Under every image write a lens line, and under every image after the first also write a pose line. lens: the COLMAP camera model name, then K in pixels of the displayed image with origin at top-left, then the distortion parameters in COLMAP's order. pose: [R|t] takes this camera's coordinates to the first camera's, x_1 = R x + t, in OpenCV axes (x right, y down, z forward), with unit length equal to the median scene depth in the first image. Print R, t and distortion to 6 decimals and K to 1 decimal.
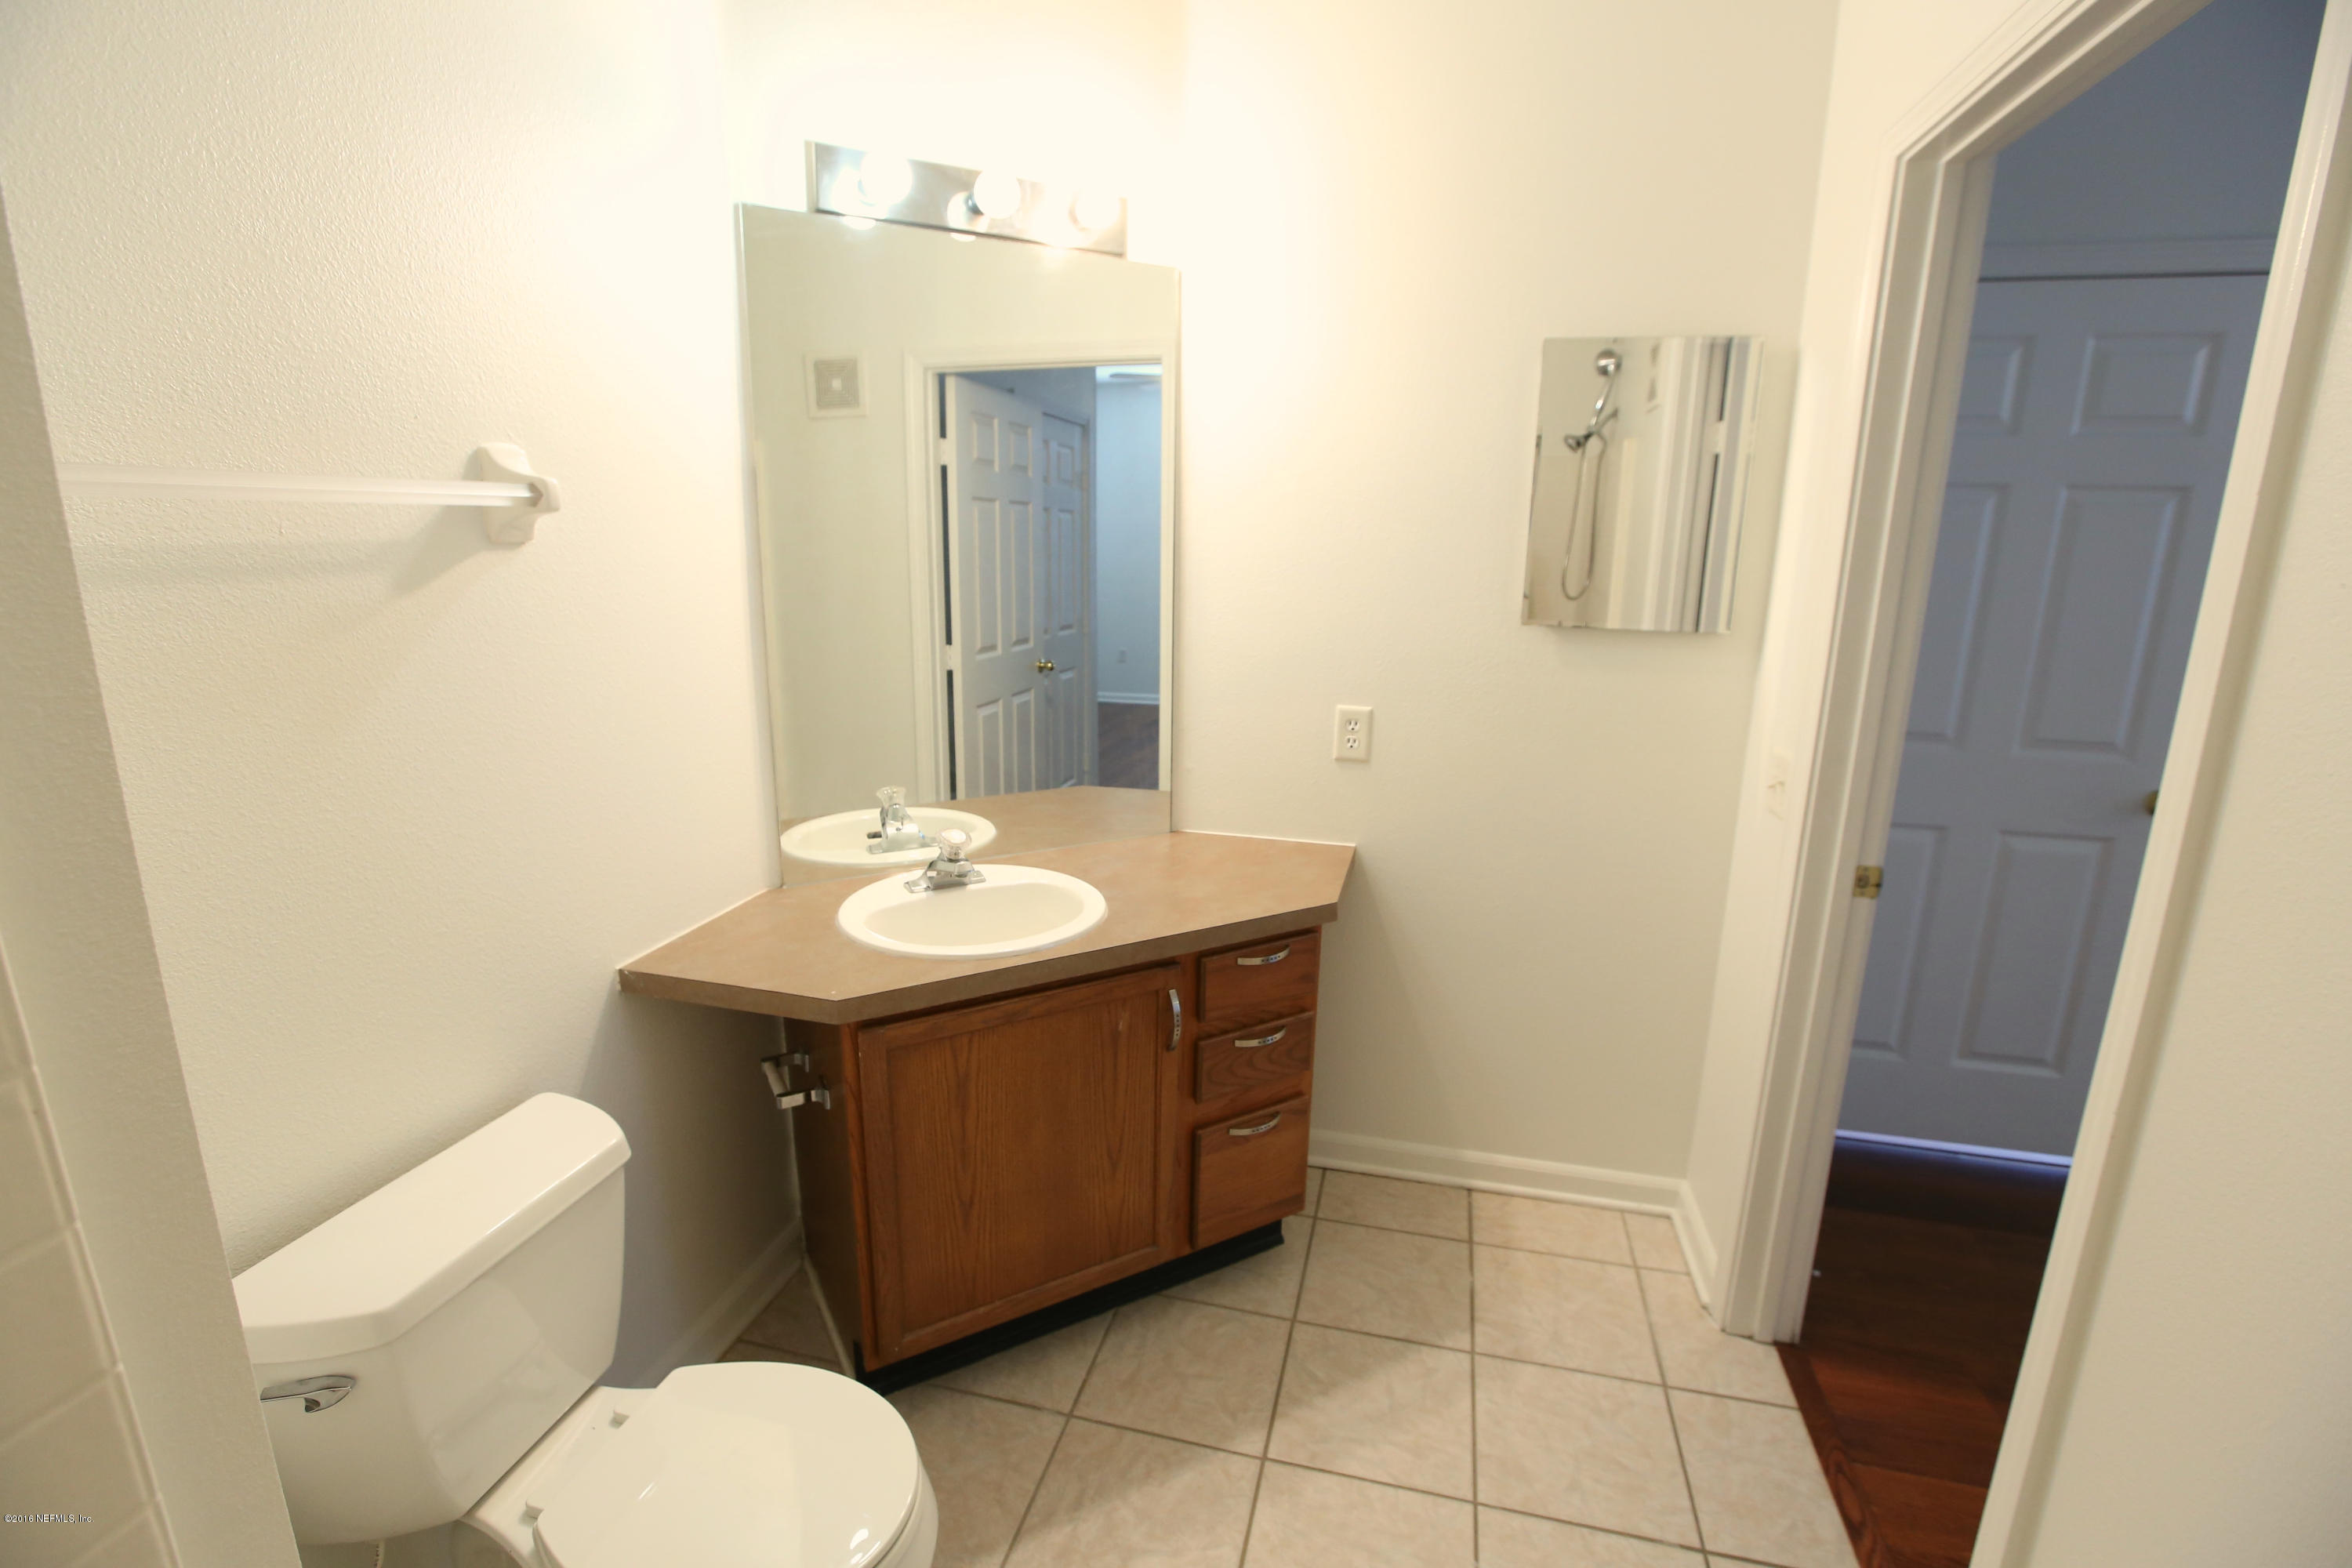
lens RADIAL K [[1080.1, 0, 1169.6], [0, 1080.1, 784.2], [0, 0, 1]] dist [-0.059941, 0.024876]
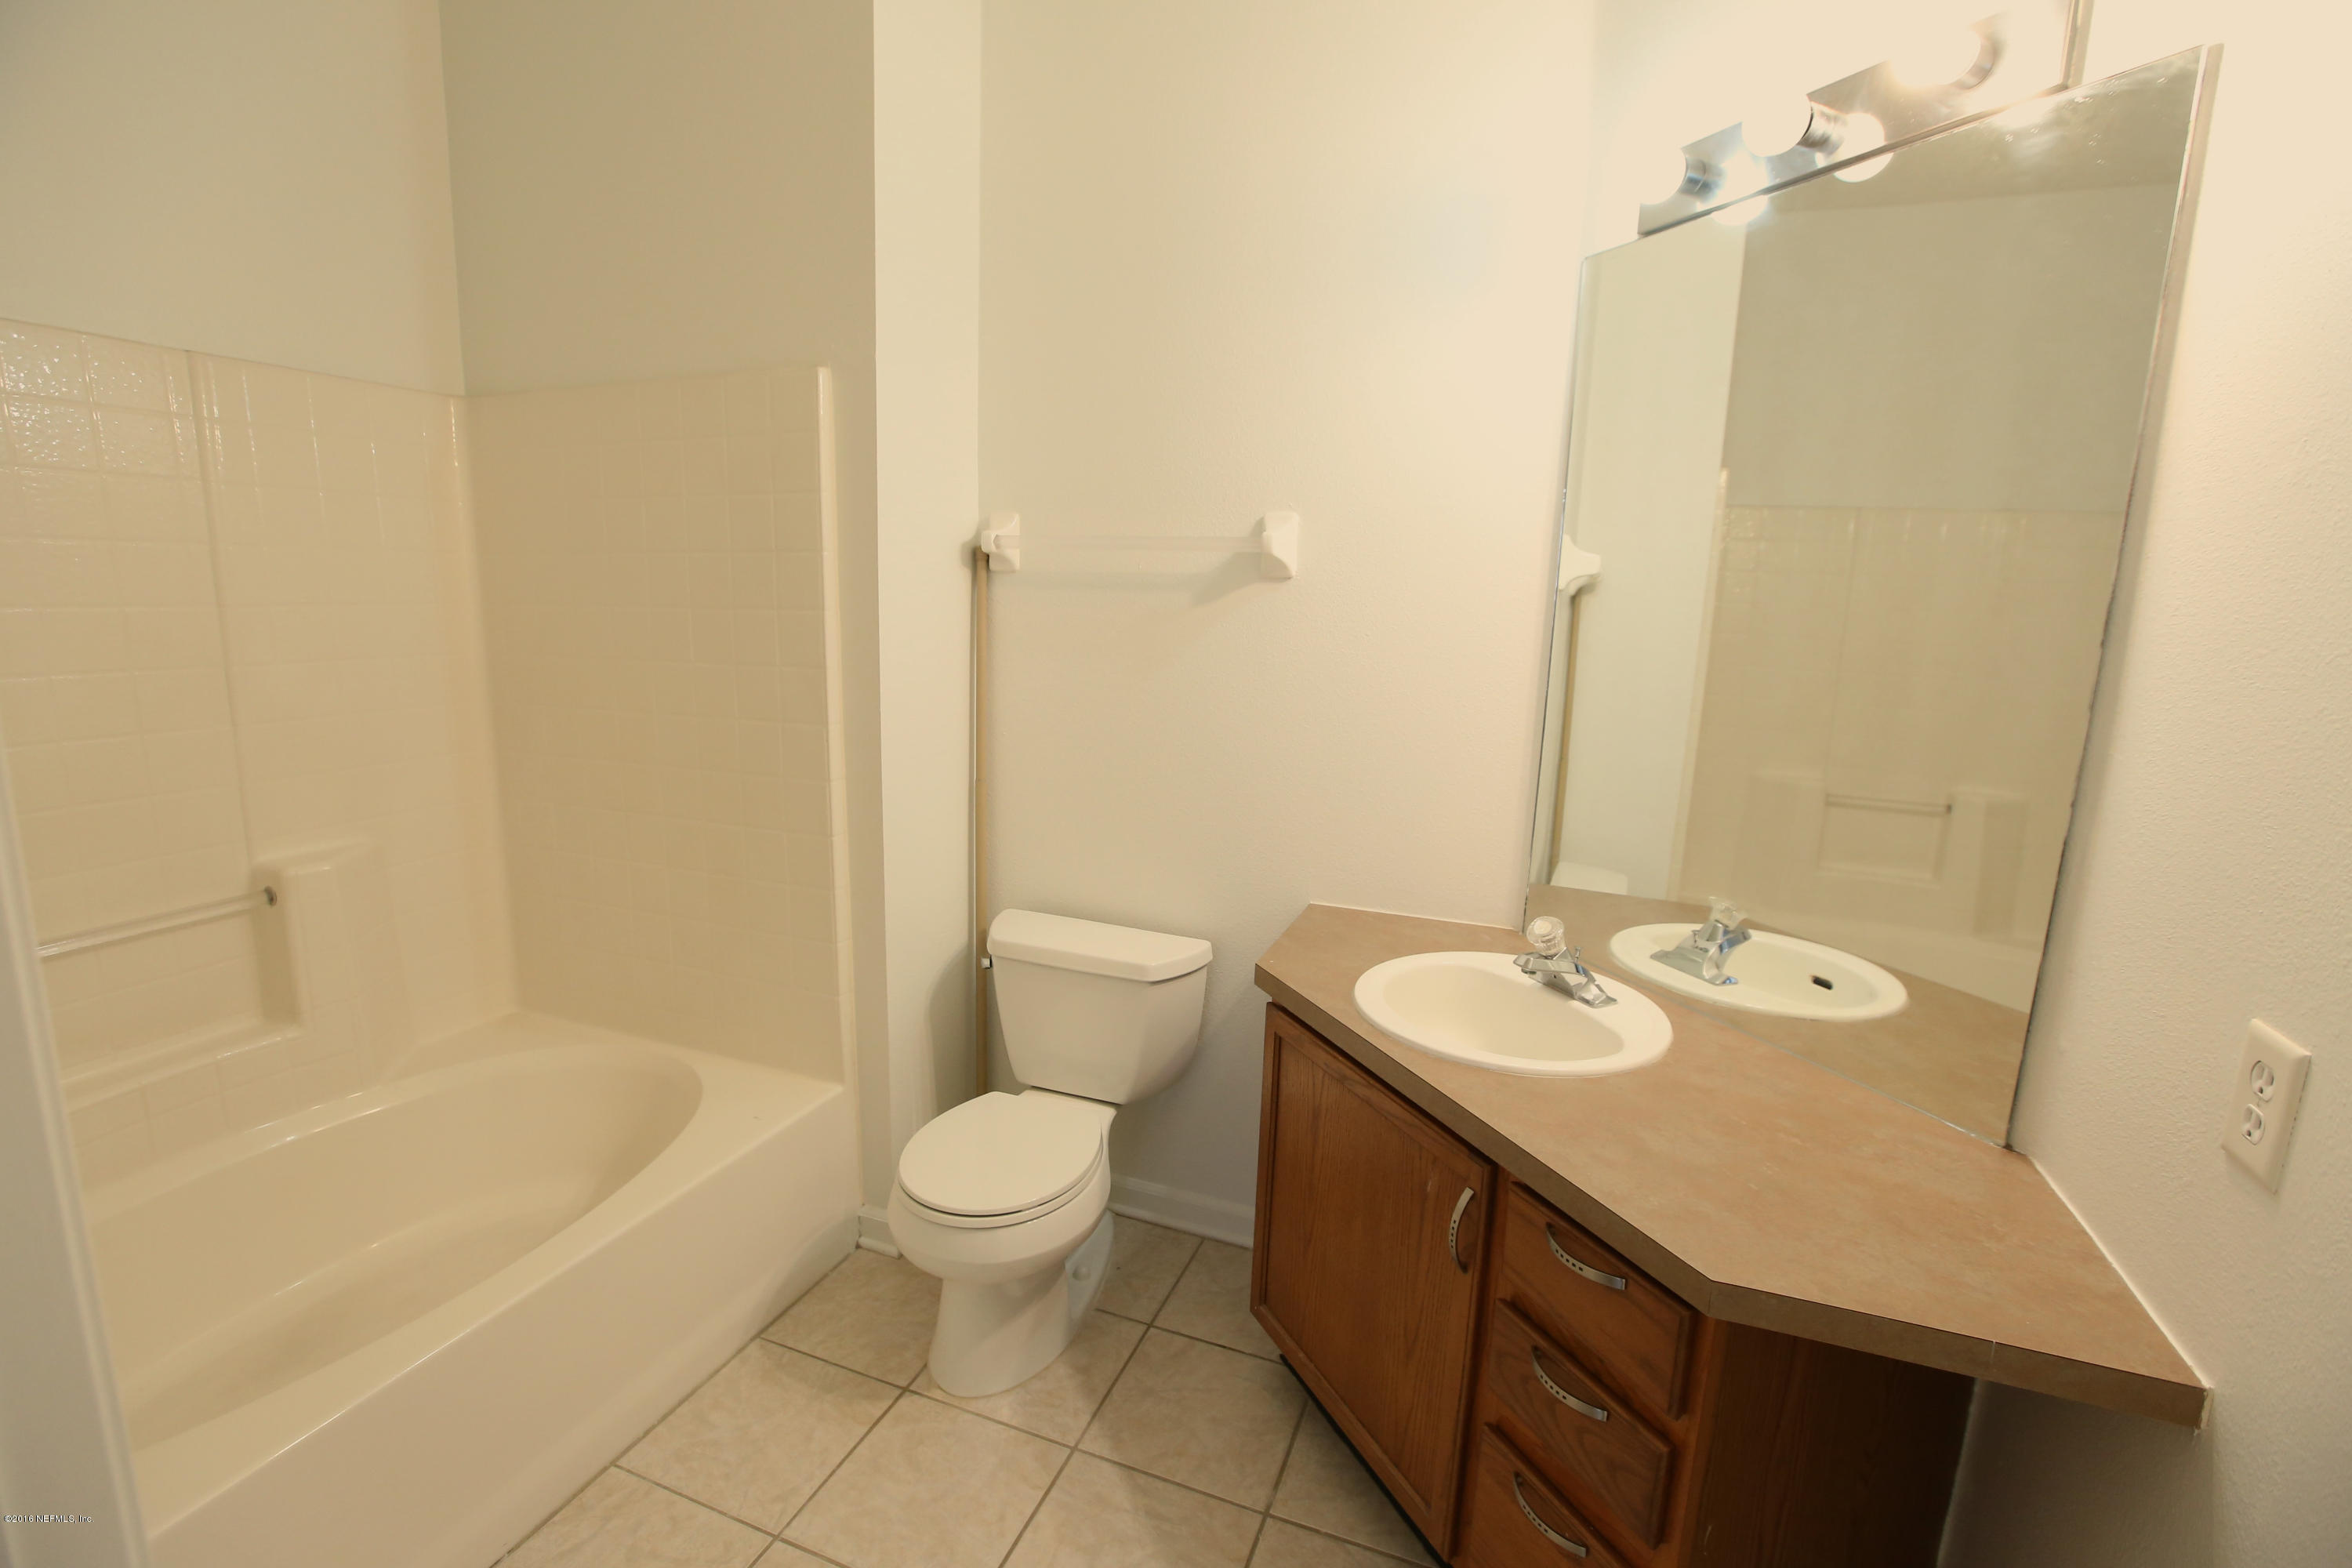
lens RADIAL K [[1080.1, 0, 1169.6], [0, 1080.1, 784.2], [0, 0, 1]] dist [-0.059941, 0.024876]
pose [[-0.129509, 0.162081, -0.978242, 0.715433], [-0.254630, 0.948032, 0.190786, -0.160039], [0.958327, 0.273799, -0.081508, 0.827529]]
